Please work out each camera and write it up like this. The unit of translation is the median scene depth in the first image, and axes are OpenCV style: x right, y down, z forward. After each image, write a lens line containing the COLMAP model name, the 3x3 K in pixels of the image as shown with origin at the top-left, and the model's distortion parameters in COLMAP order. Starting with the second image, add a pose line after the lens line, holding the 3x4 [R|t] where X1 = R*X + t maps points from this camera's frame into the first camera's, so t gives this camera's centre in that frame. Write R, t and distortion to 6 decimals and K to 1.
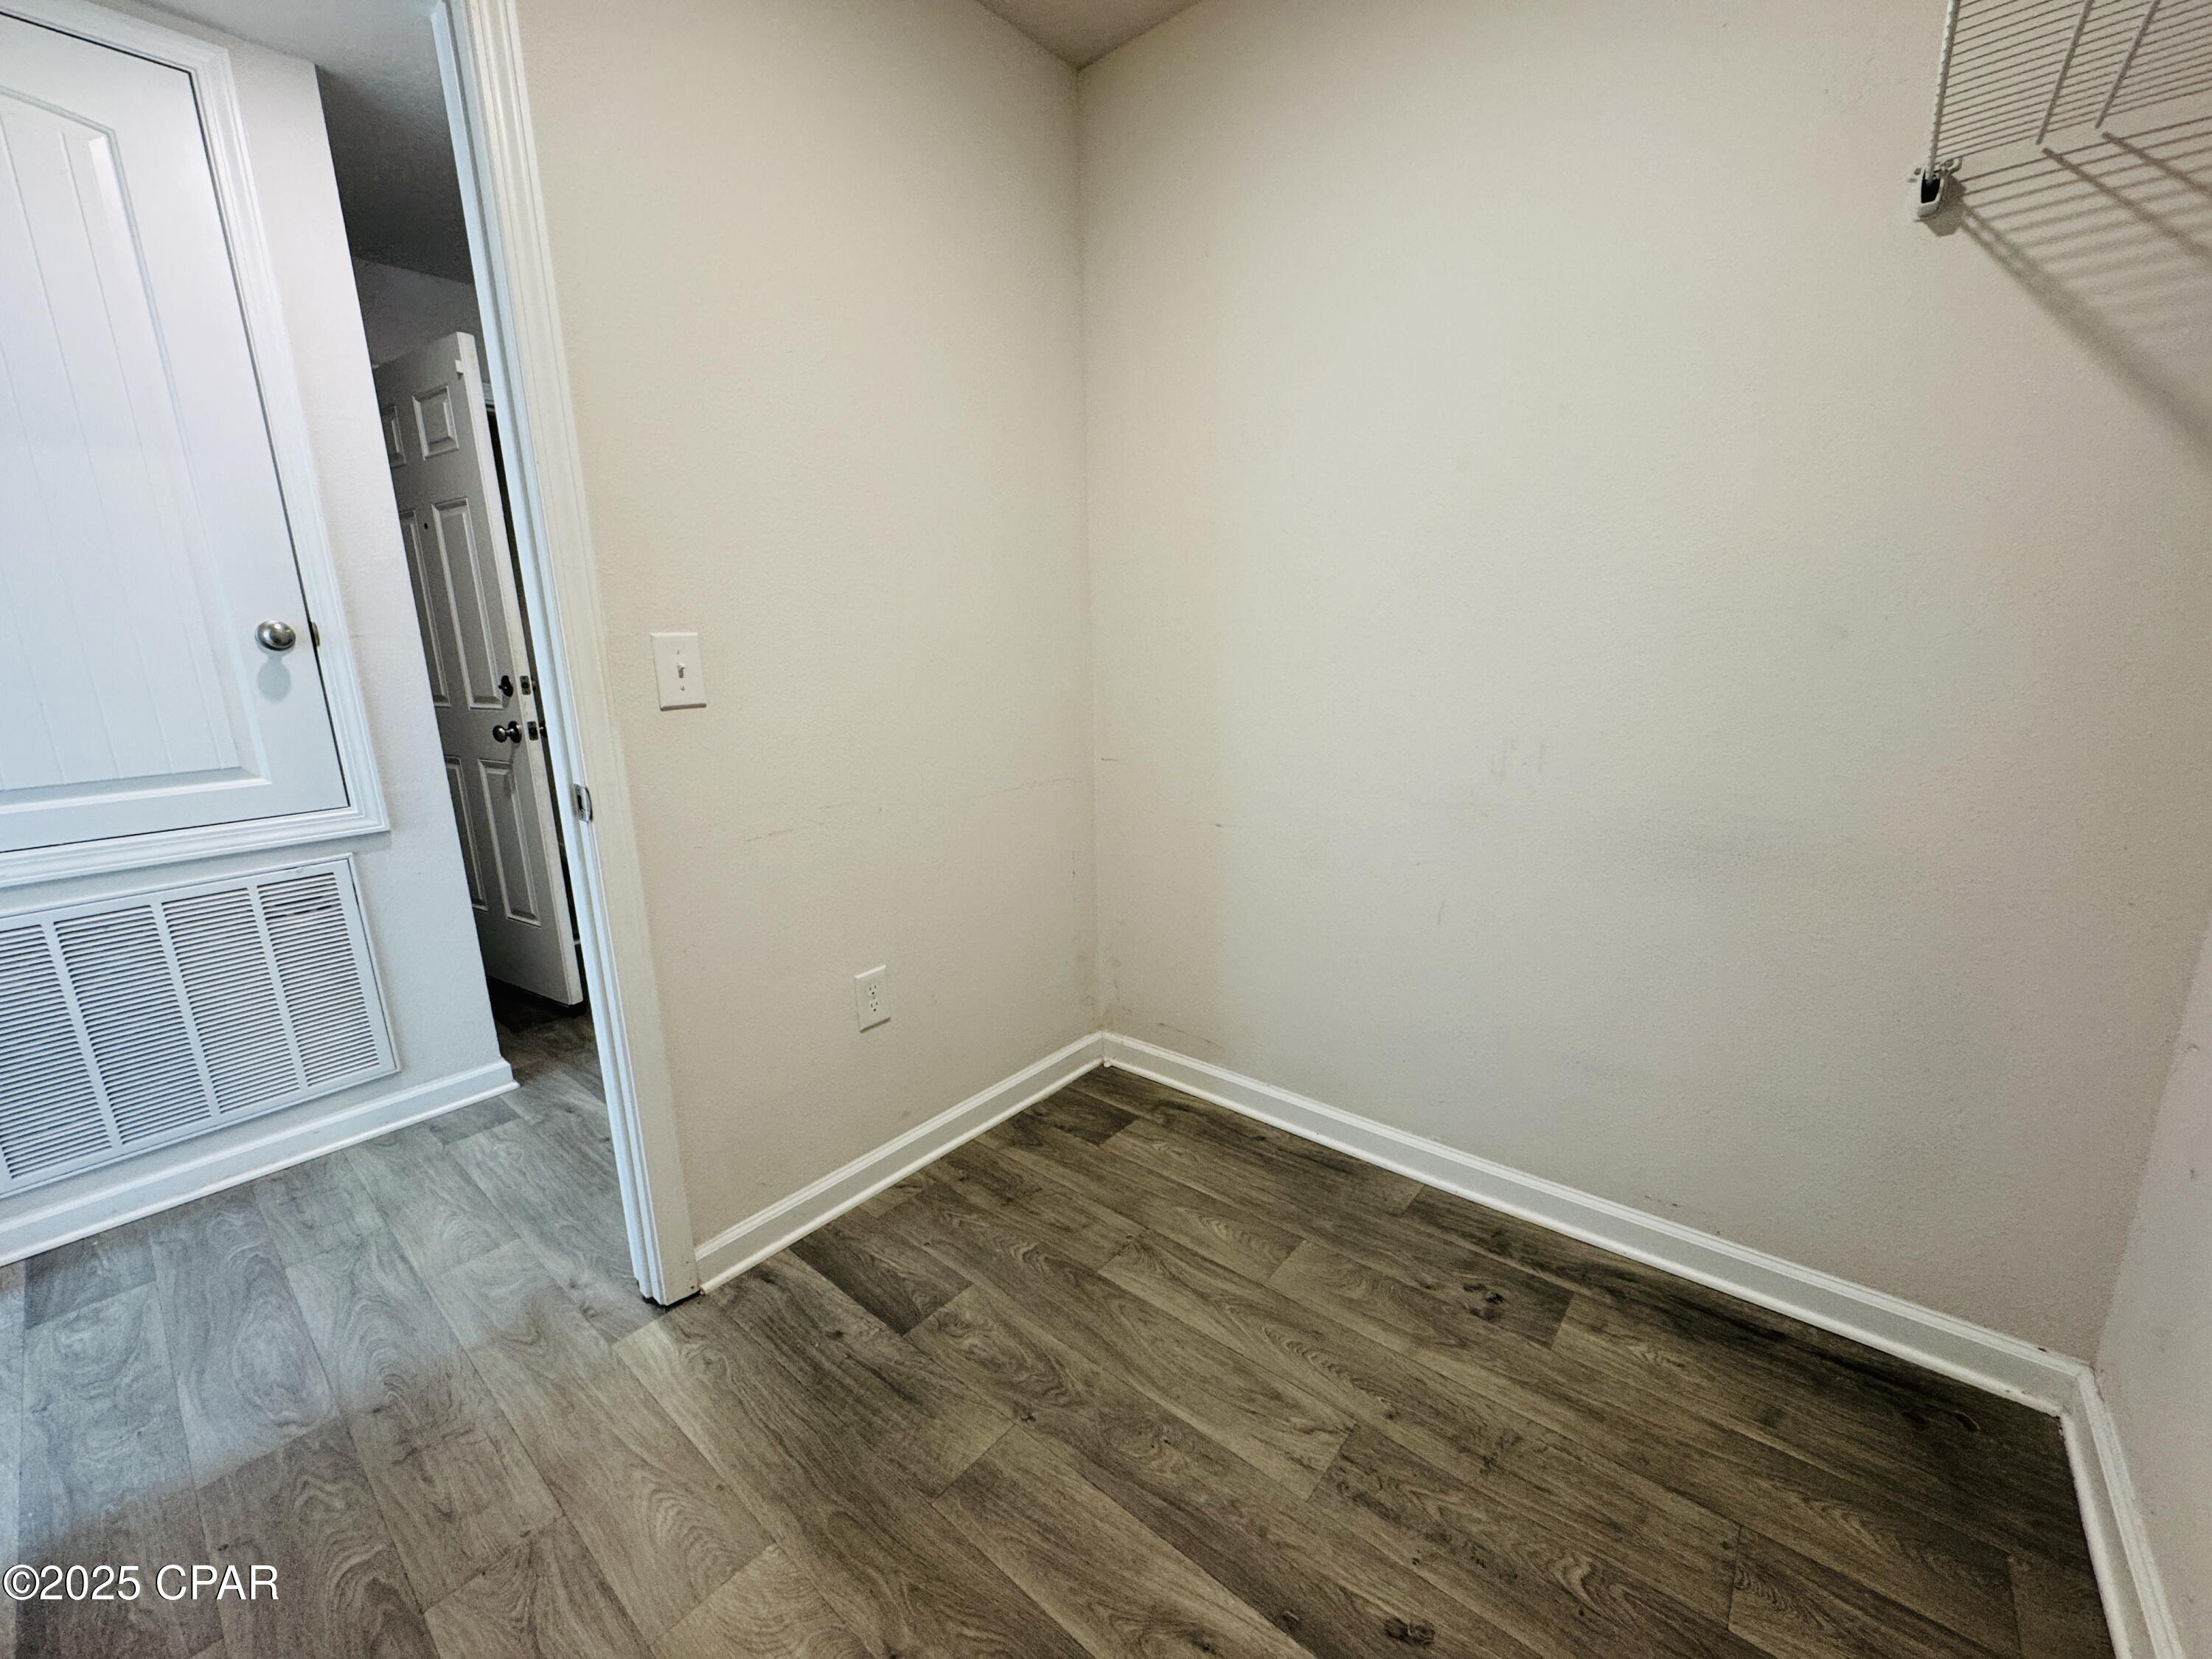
lens RADIAL K [[883.4, 0, 1106.0], [0, 883.4, 829.5], [0, 0, 1]] dist [-0.001891, -0.000451]
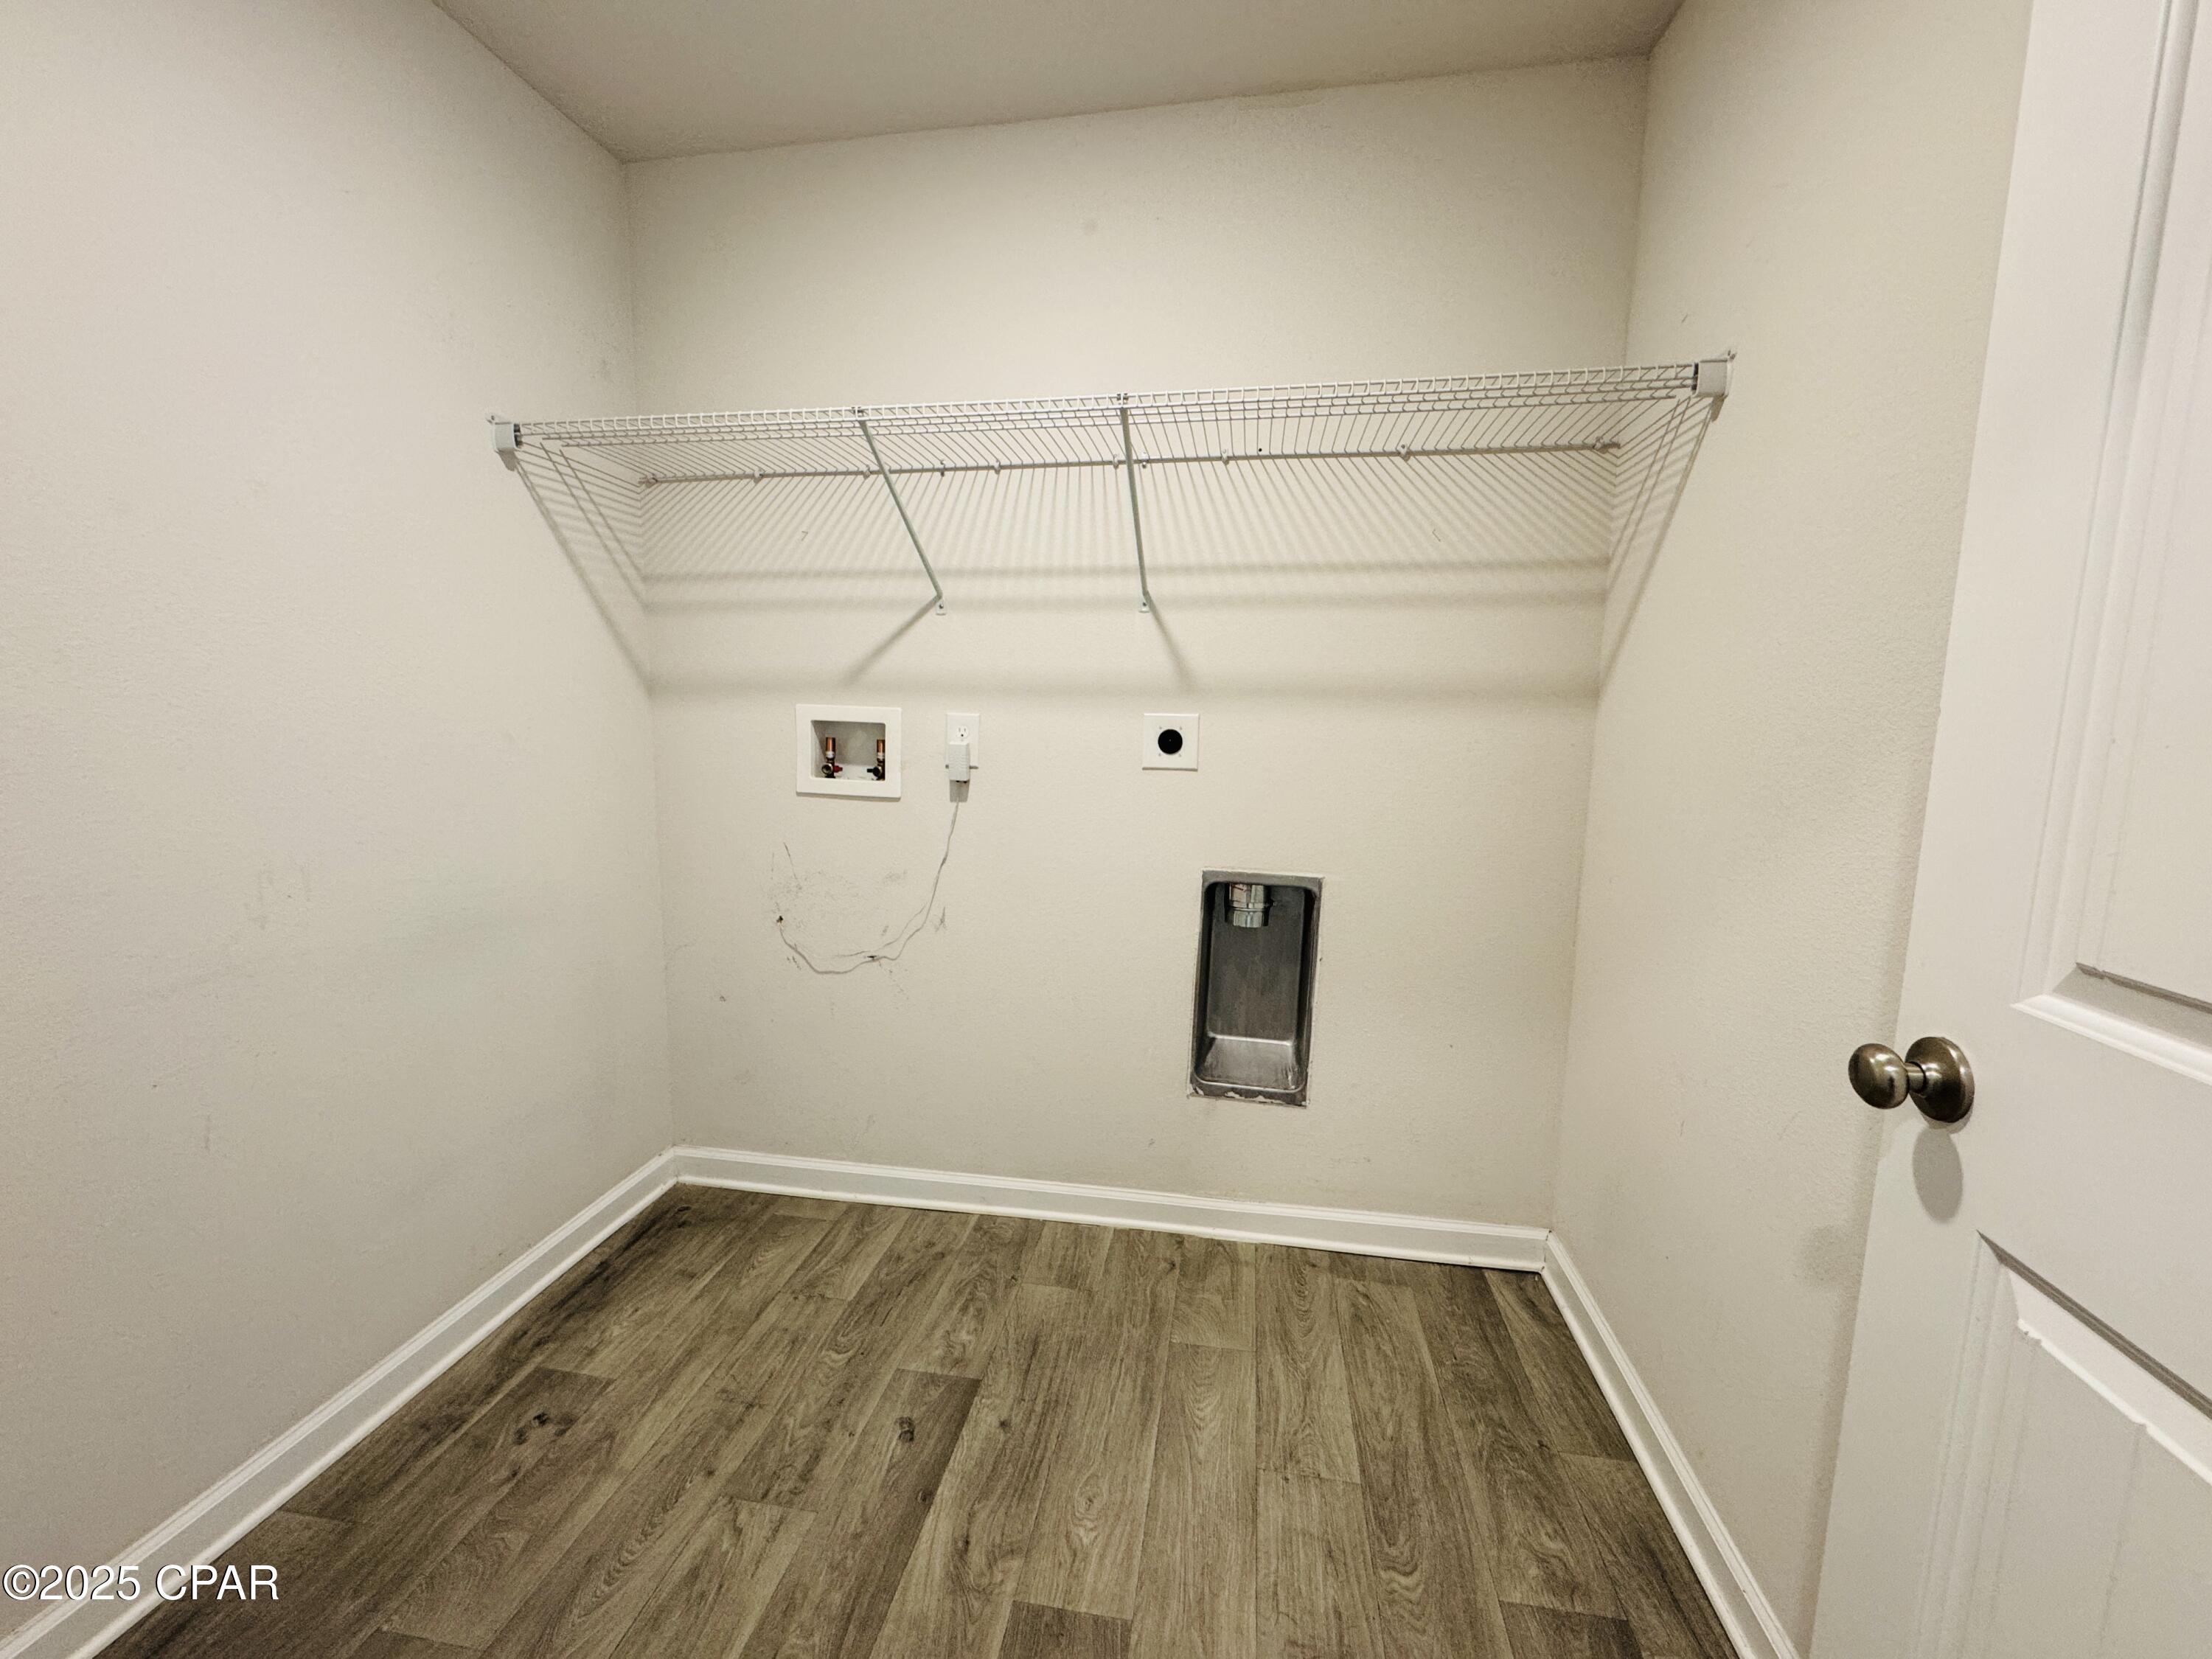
lens RADIAL K [[883.4, 0, 1106.0], [0, 883.4, 829.5], [0, 0, 1]] dist [-0.001891, -0.000451]
pose [[-0.511092, -0.091002, 0.854695, -0.622782], [0.187349, 0.958676, 0.214105, -0.170980], [-0.838860, 0.269553, -0.472922, 0.750052]]
